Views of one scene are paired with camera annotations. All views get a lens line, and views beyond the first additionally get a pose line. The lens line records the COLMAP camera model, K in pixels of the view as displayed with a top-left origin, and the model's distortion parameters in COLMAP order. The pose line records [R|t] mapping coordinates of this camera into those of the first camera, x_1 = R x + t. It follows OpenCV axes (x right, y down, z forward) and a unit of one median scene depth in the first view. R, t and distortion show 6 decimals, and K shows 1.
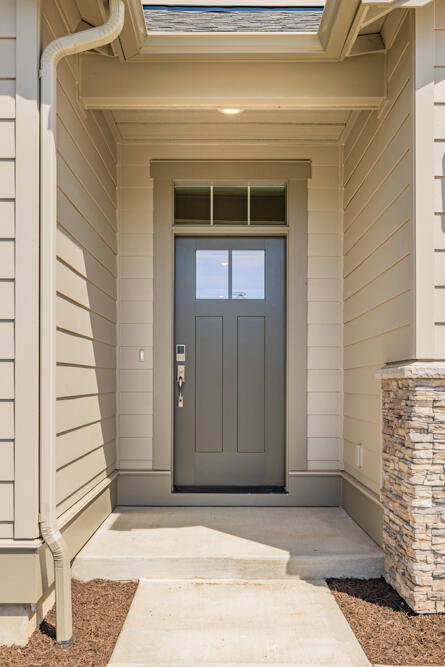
lens RADIAL K [[672.2, 0, 222.6], [0, 672.2, 334.5], [0, 0, 1]] dist [-0.002856, 0.000000]
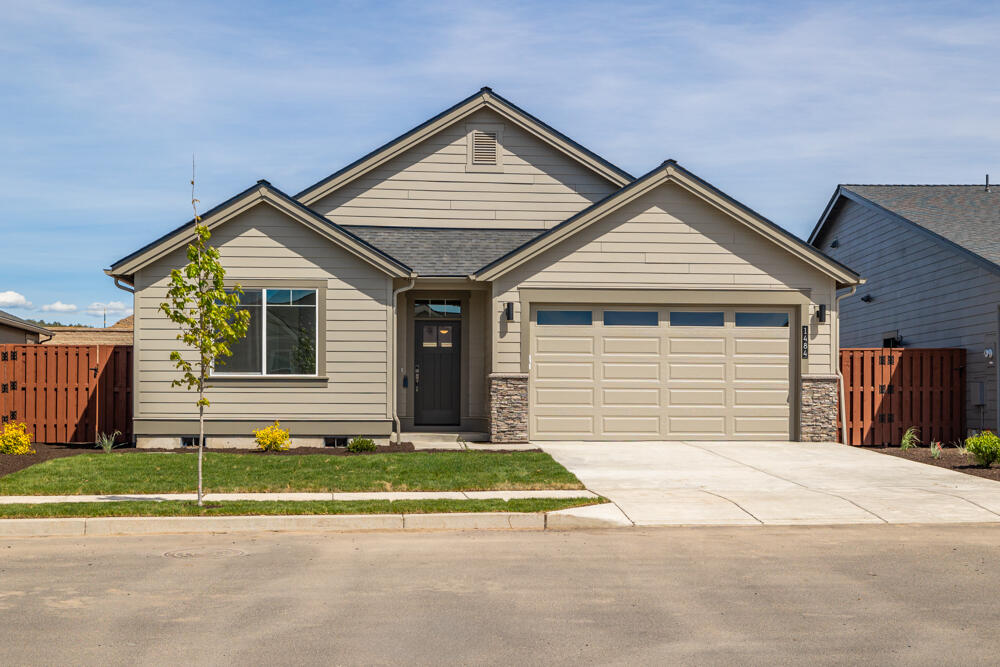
lens RADIAL K [[1007.8, 0, 500.2], [0, 1007.8, 333.3], [0, 0, 1]] dist [-0.002856, 0.000000]
pose [[0.995010, 0.003030, 0.099731, -0.213321], [-0.003288, 0.999992, 0.002418, -0.187436], [-0.099723, -0.002733, 0.995011, -4.420637]]
